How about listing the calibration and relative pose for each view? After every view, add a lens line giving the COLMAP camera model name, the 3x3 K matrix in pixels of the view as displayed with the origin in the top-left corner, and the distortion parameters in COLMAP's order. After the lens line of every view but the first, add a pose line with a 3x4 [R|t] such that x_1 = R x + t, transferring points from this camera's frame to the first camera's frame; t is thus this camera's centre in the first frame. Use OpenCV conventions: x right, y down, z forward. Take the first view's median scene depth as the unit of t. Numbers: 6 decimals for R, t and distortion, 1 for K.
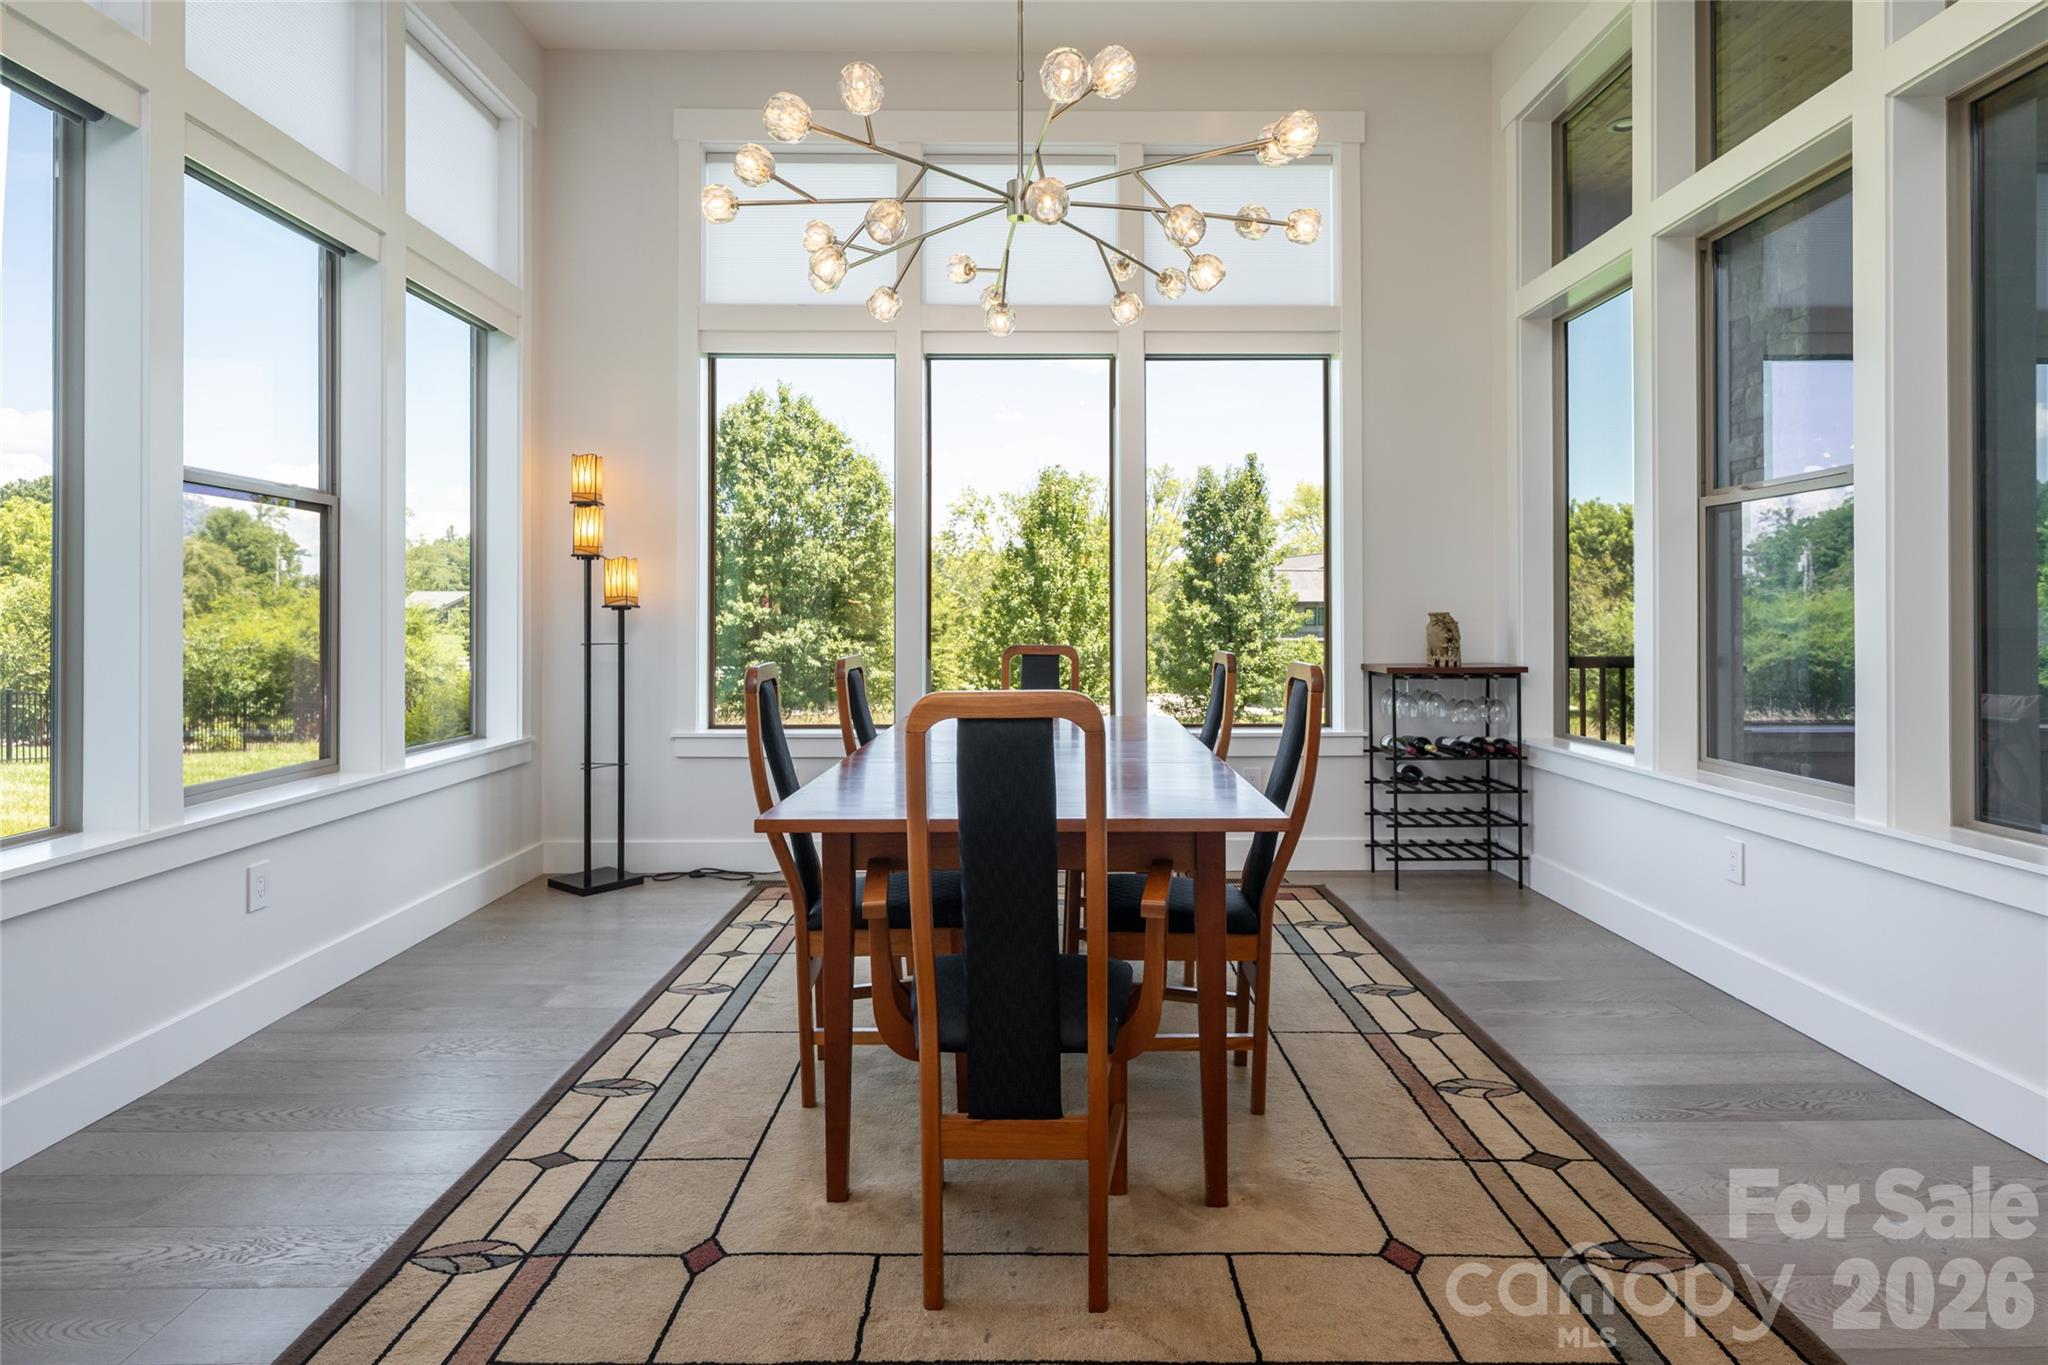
lens RADIAL K [[1091.1, 0, 1018.3], [0, 1091.1, 615.1], [0, 0, 1]] dist [-0.001816, 0.000250]
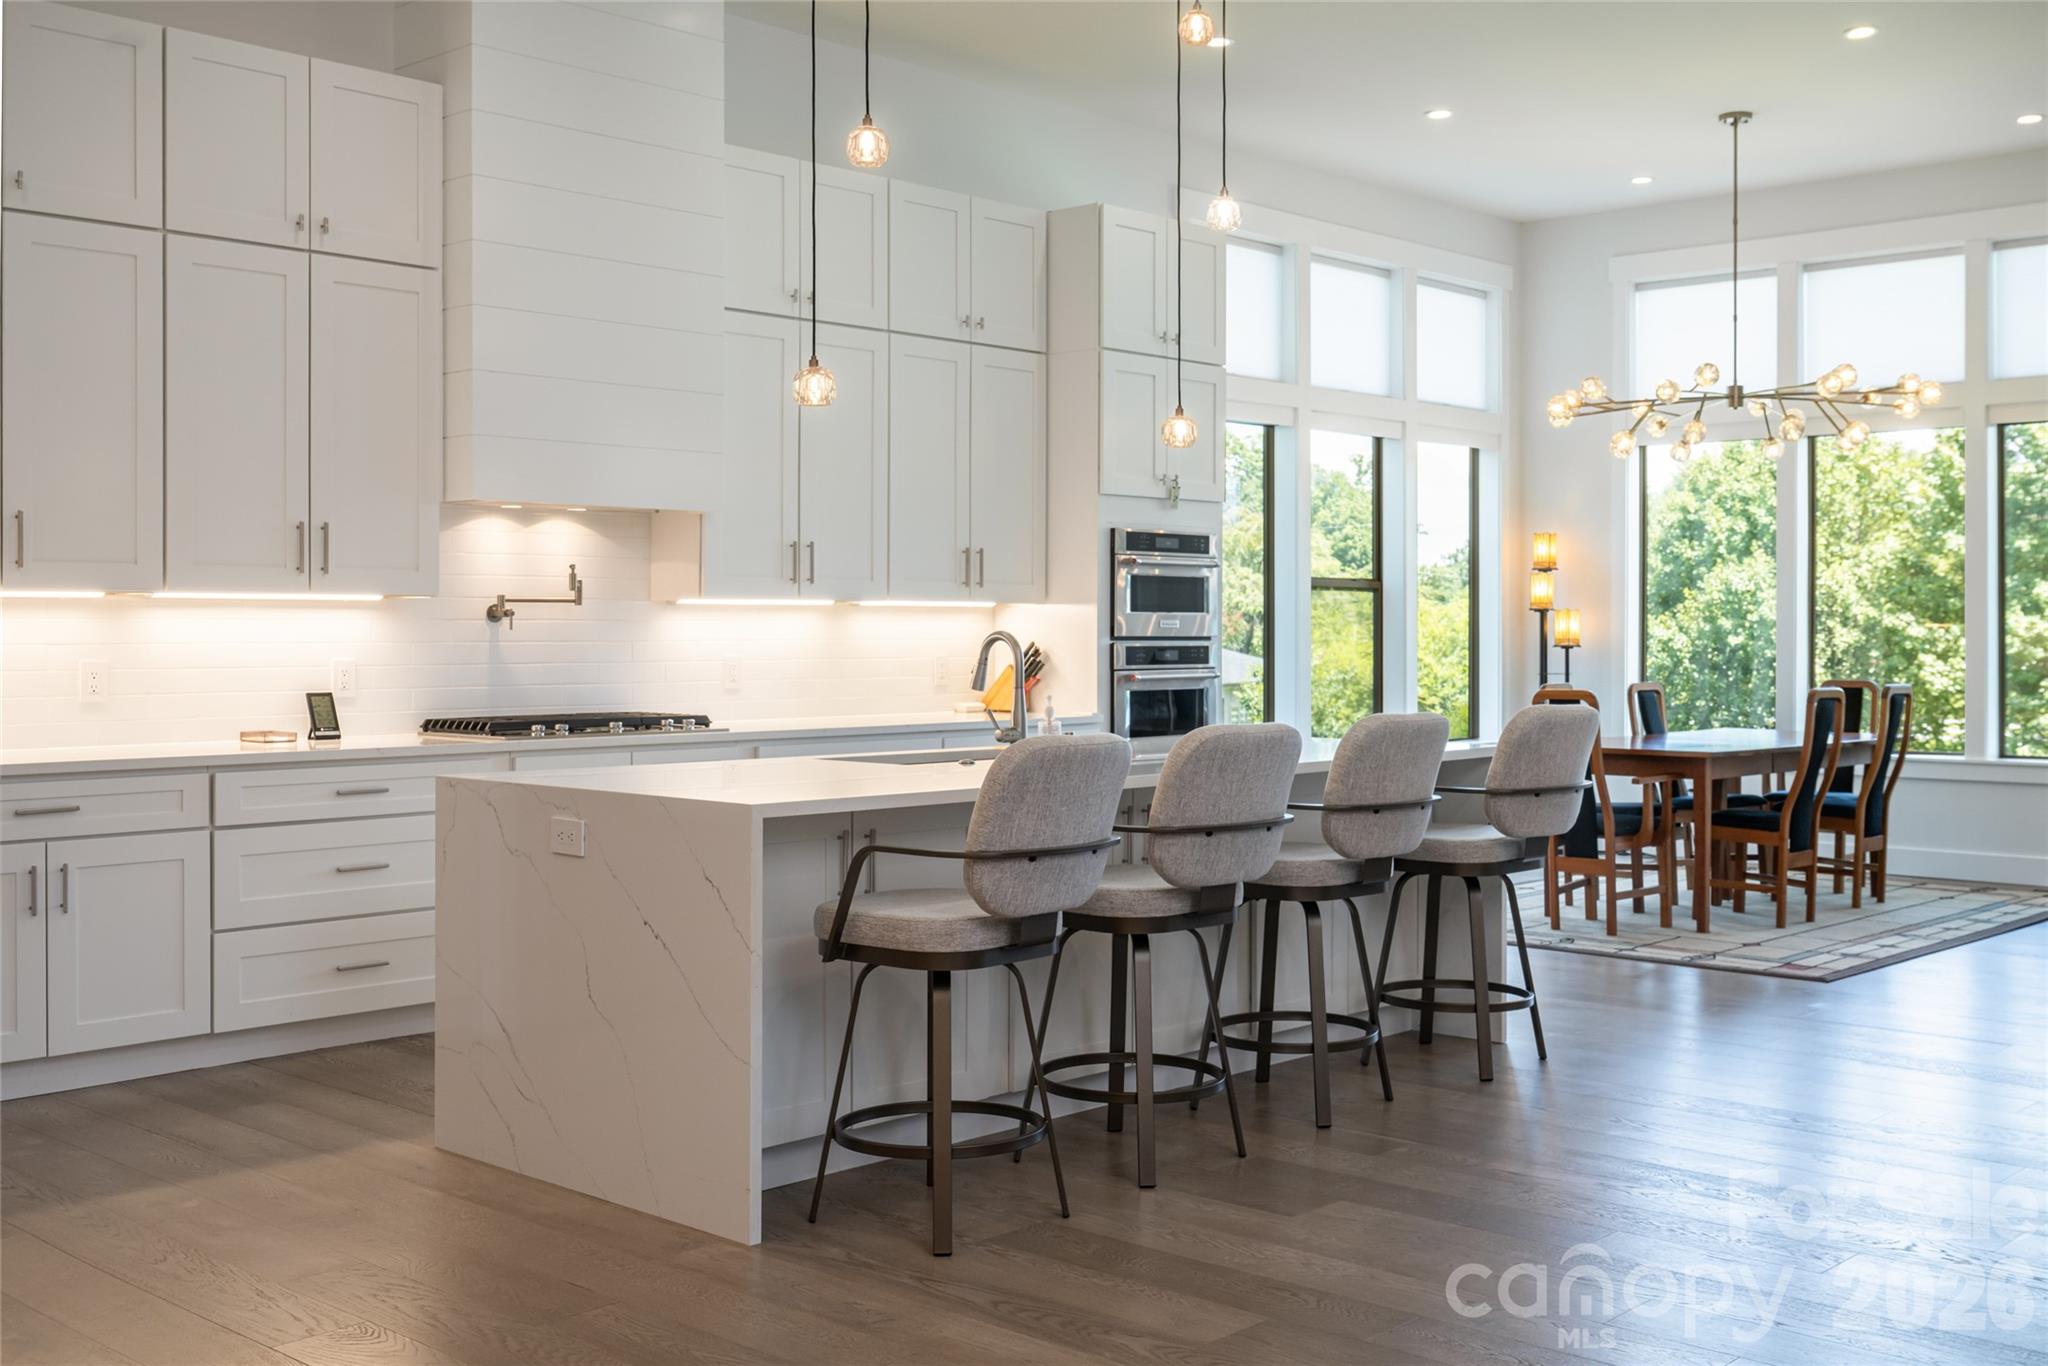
lens RADIAL K [[2105.4, 0, 1030.2], [0, 2105.4, 634.6], [0, 0, 1]] dist [-0.013113, -0.024077]
pose [[0.722262, 0.003483, -0.691611, 0.938634], [-0.000904, 0.999991, 0.004092, -0.031886], [0.691619, -0.002331, 0.722259, -1.310867]]
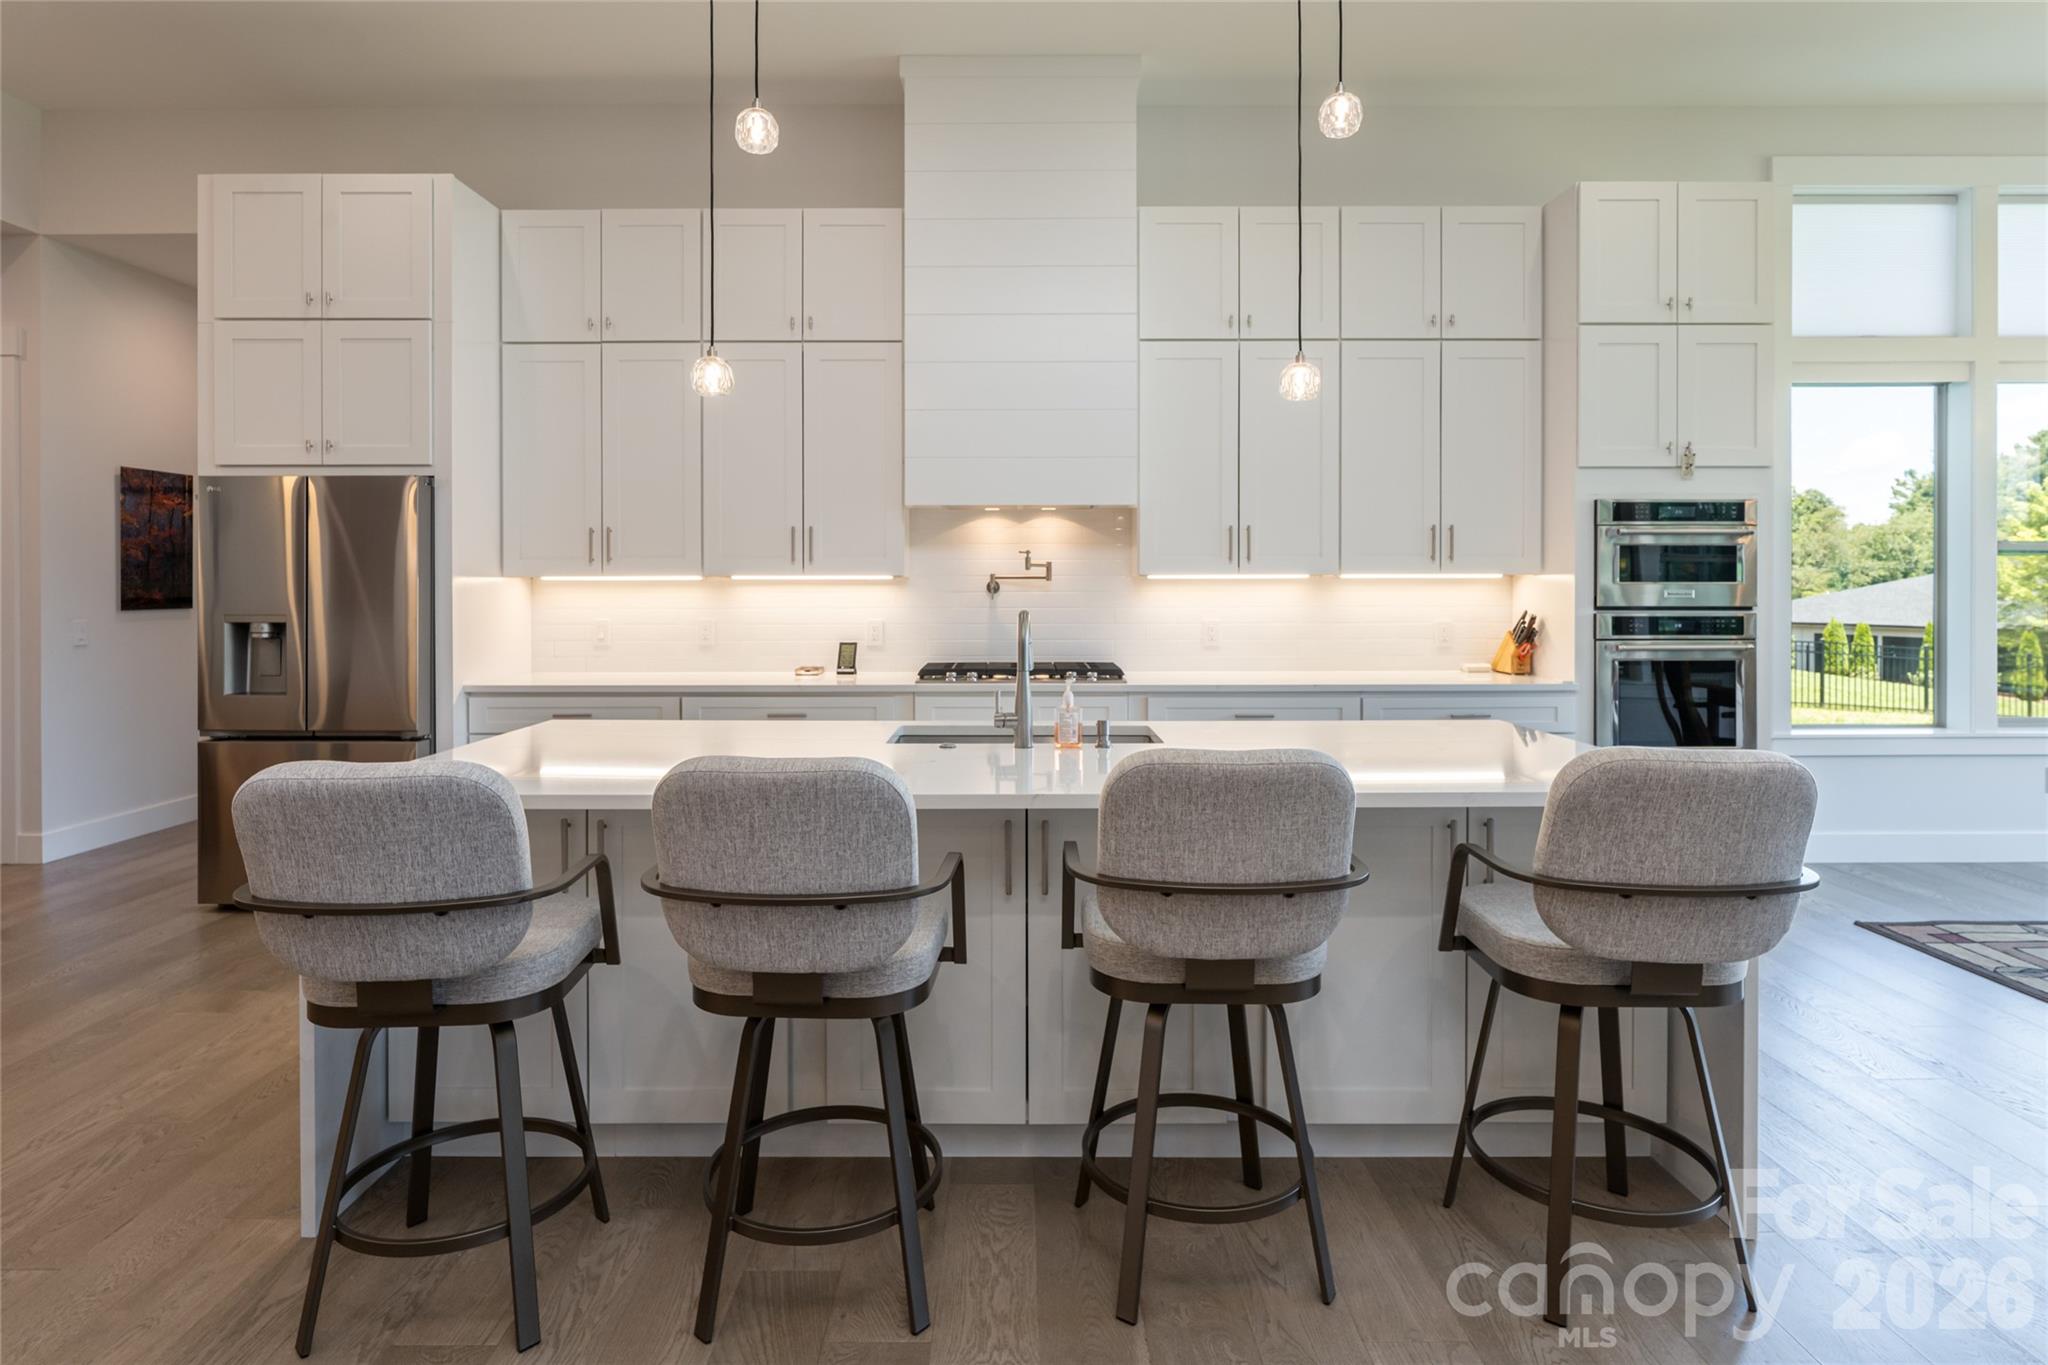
lens RADIAL K [[1089.7, 0, 1027.7], [0, 1089.7, 583.2], [0, 0, 1]] dist [0.000702, -0.000219]
pose [[-0.009535, -0.000859, -0.999954, 0.685558], [0.002368, 0.999997, -0.000882, -0.044067], [0.999952, -0.002377, -0.009533, -0.405756]]
